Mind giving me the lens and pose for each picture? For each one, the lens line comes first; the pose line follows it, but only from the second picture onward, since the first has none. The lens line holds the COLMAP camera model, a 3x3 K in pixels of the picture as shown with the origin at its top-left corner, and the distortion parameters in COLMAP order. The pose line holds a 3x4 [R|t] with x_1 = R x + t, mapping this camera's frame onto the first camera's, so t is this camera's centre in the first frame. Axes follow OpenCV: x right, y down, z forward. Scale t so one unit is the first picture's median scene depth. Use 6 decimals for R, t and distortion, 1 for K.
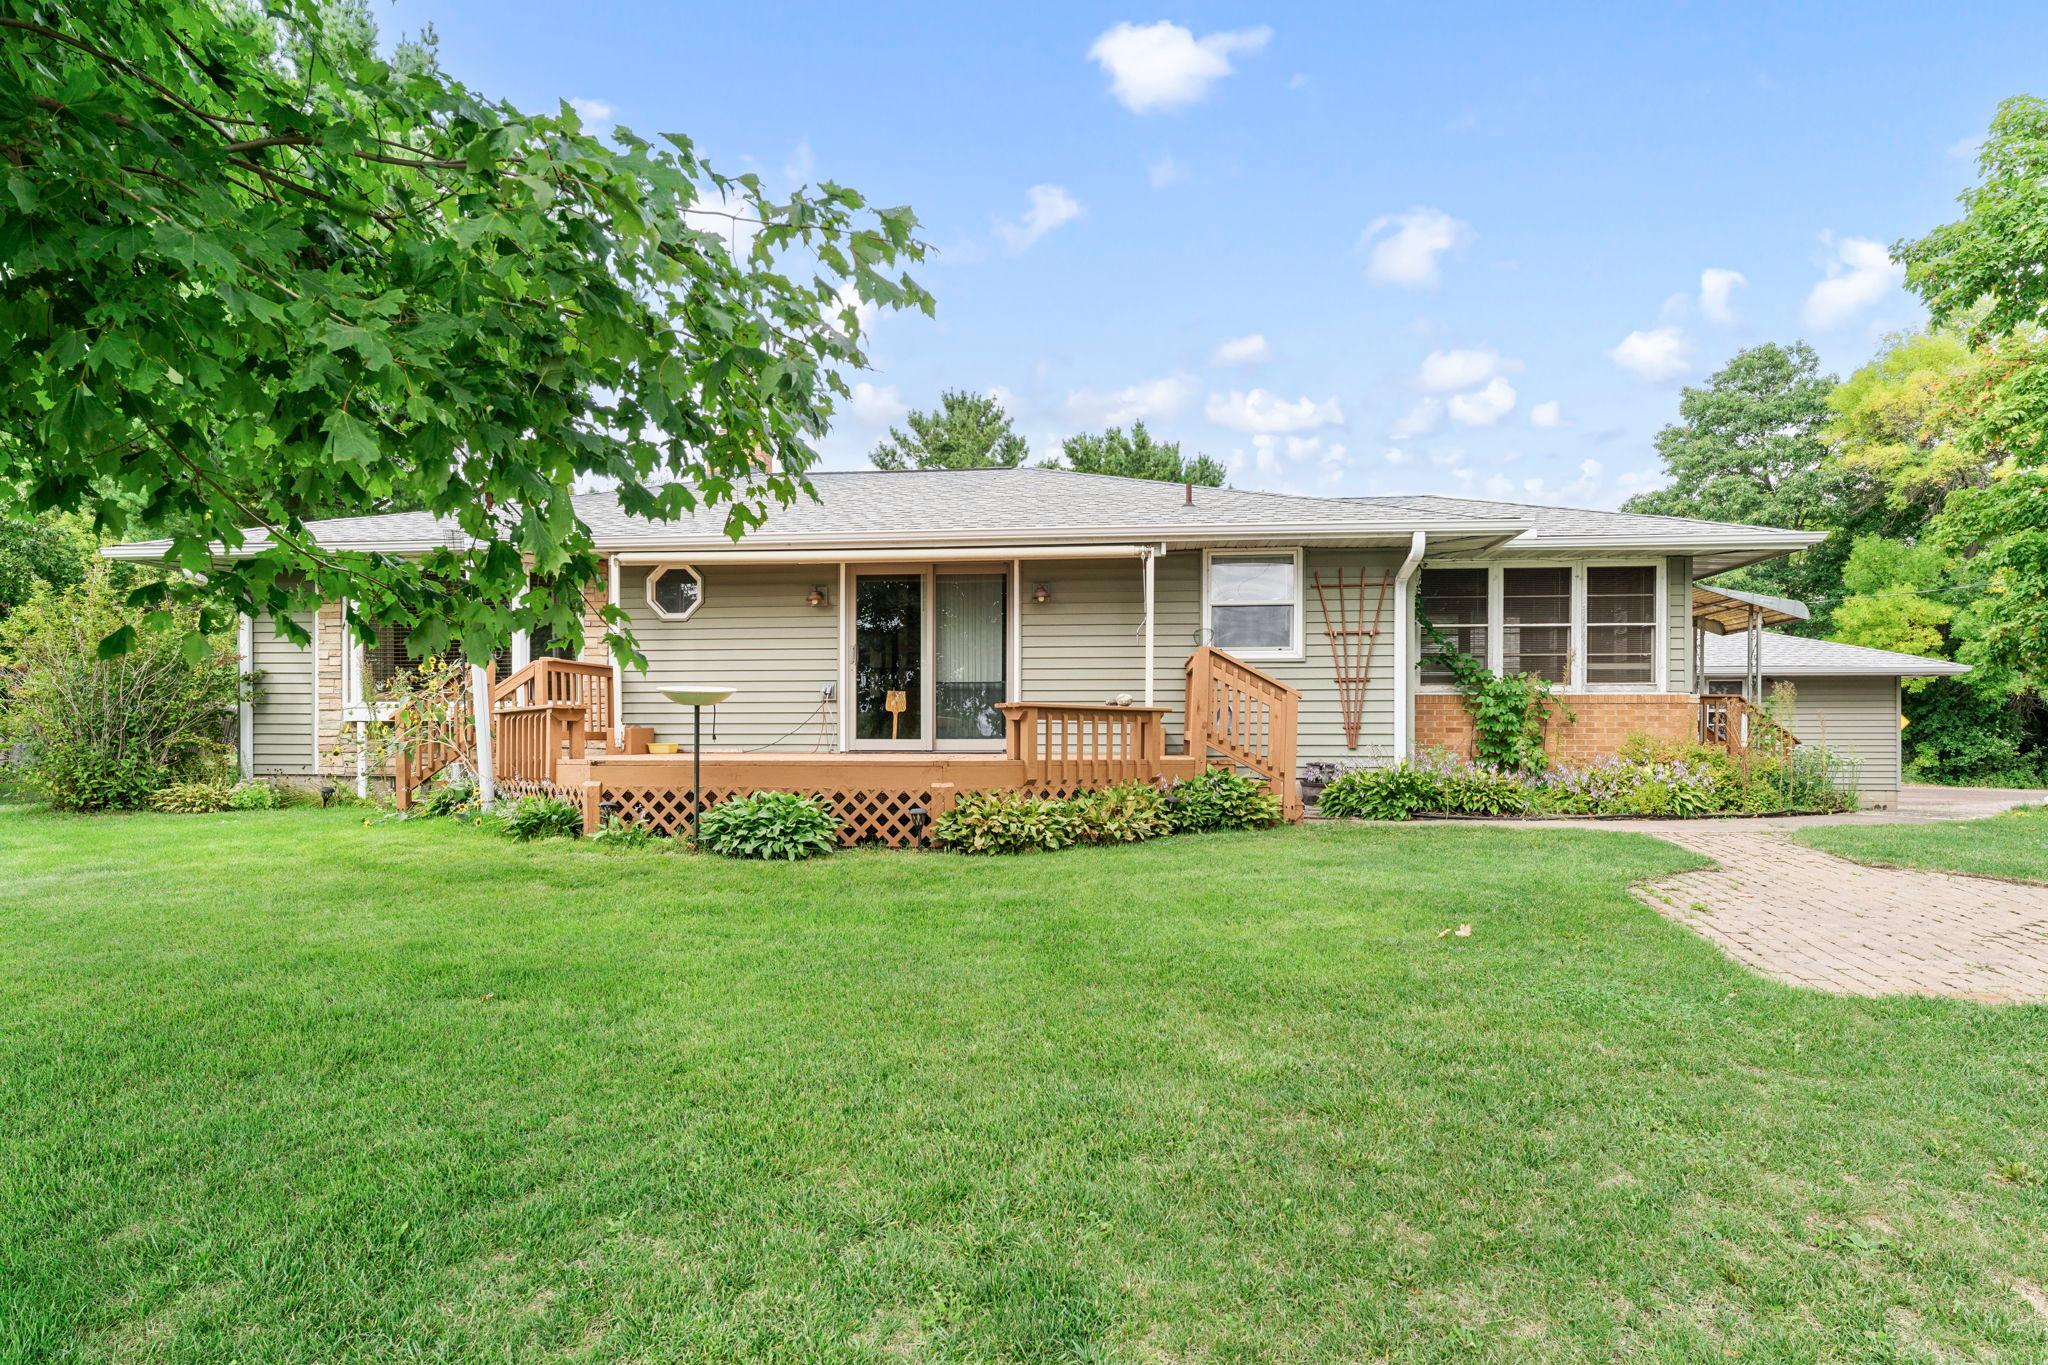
lens RADIAL K [[1069.0, 0, 1028.4], [0, 1069.0, 745.0], [0, 0, 1]] dist [-0.002406, 0.000067]
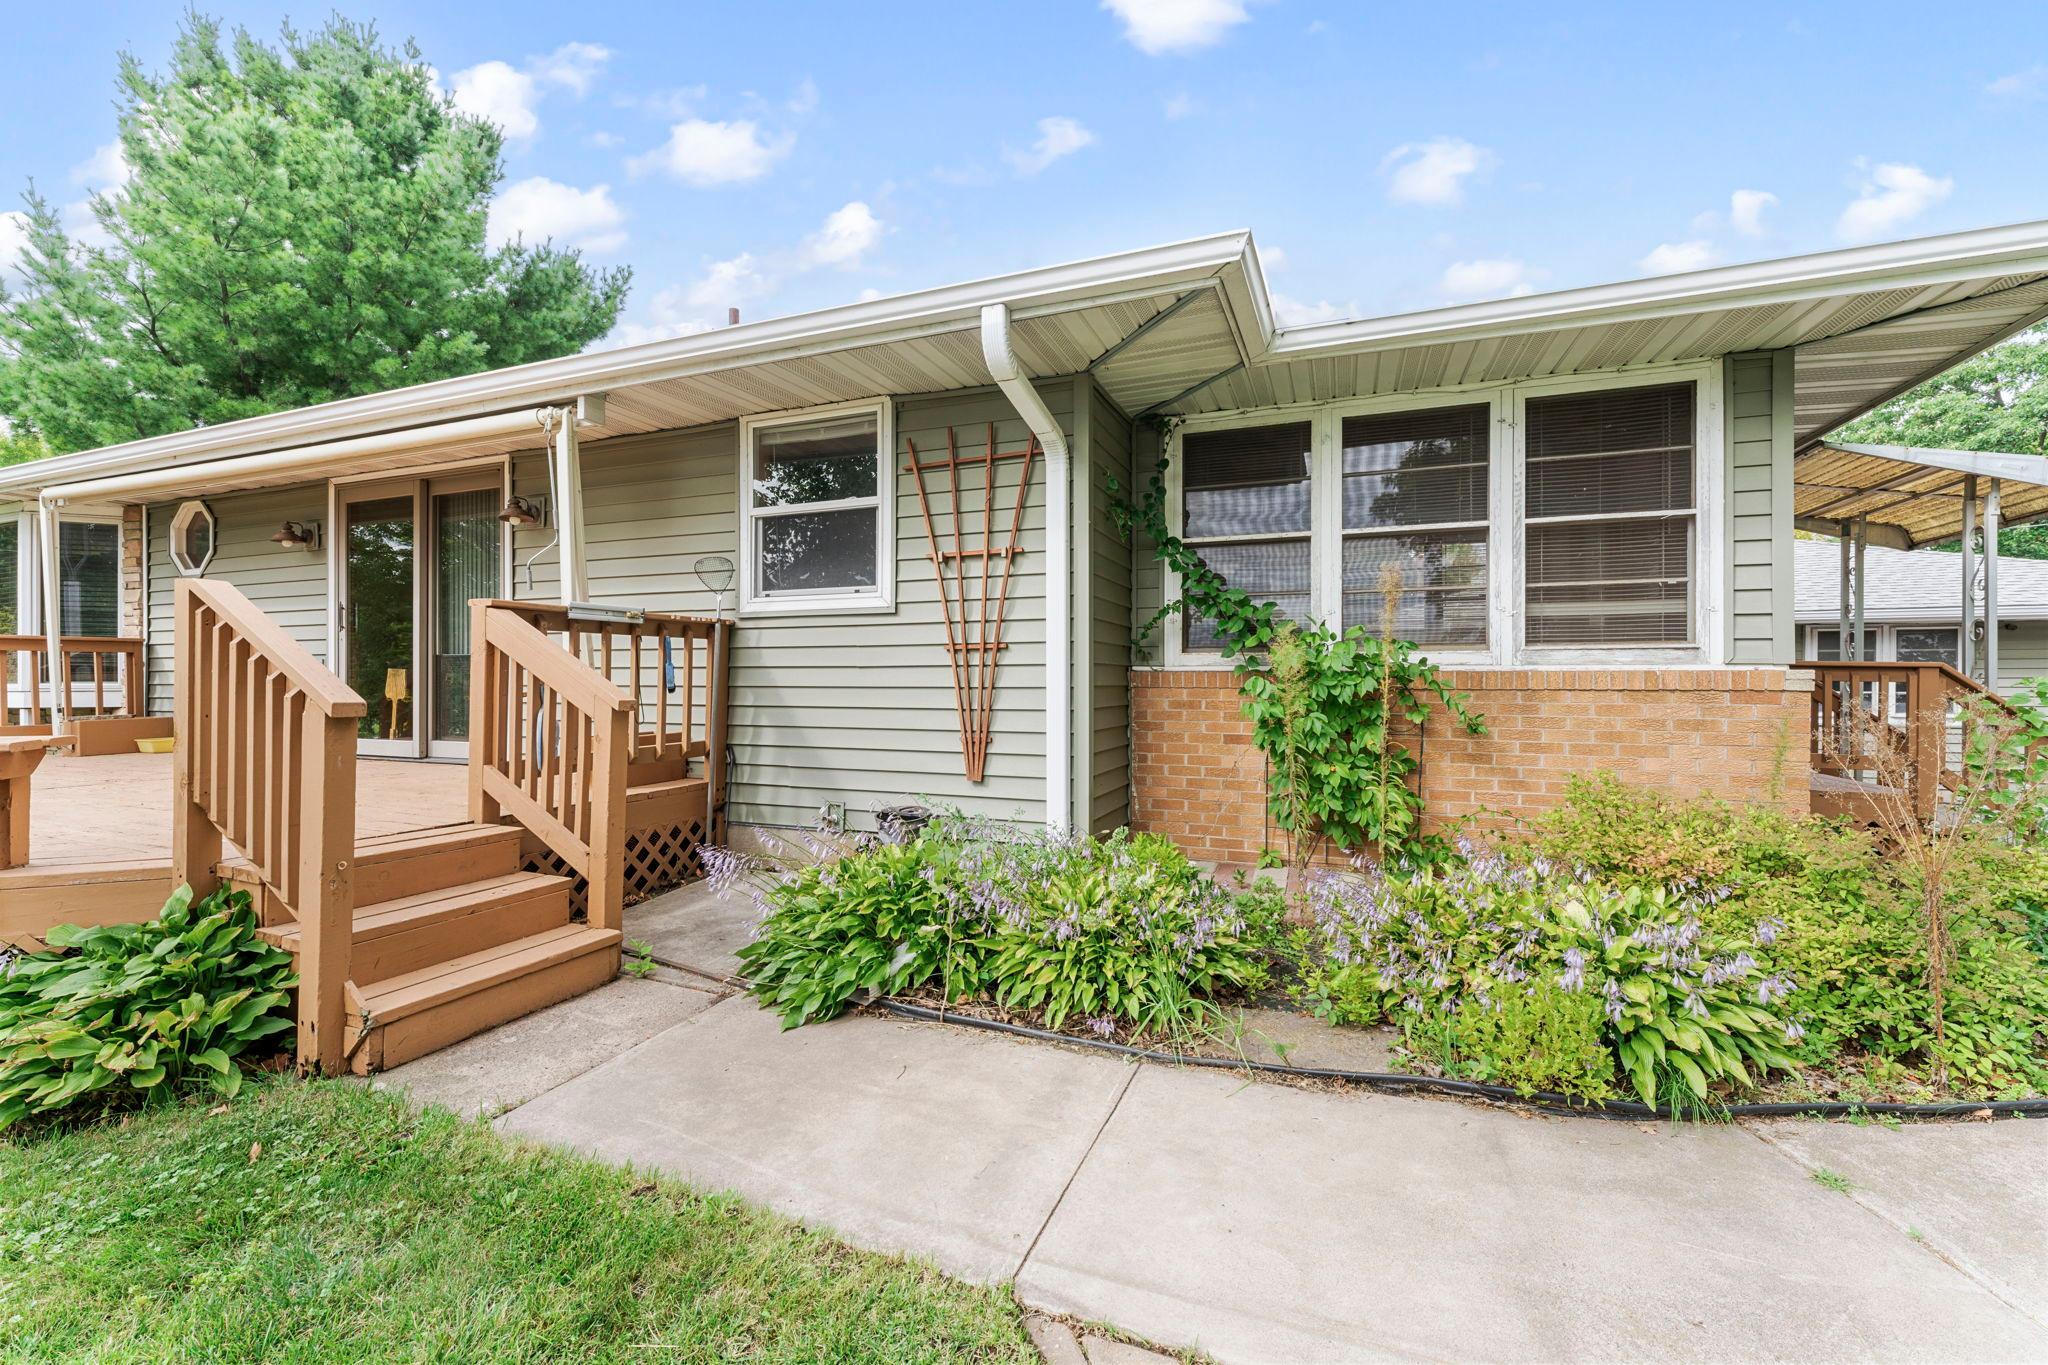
lens RADIAL K [[818.9, 0, 1024.0], [0, 818.9, 682.5], [0, 0, 1]] dist [0.000940, 0.000104]
pose [[0.965203, 0.000132, -0.261502, 0.427196], [-0.001150, 0.999992, -0.003740, -0.042416], [0.261499, 0.003911, 0.965196, 0.628310]]
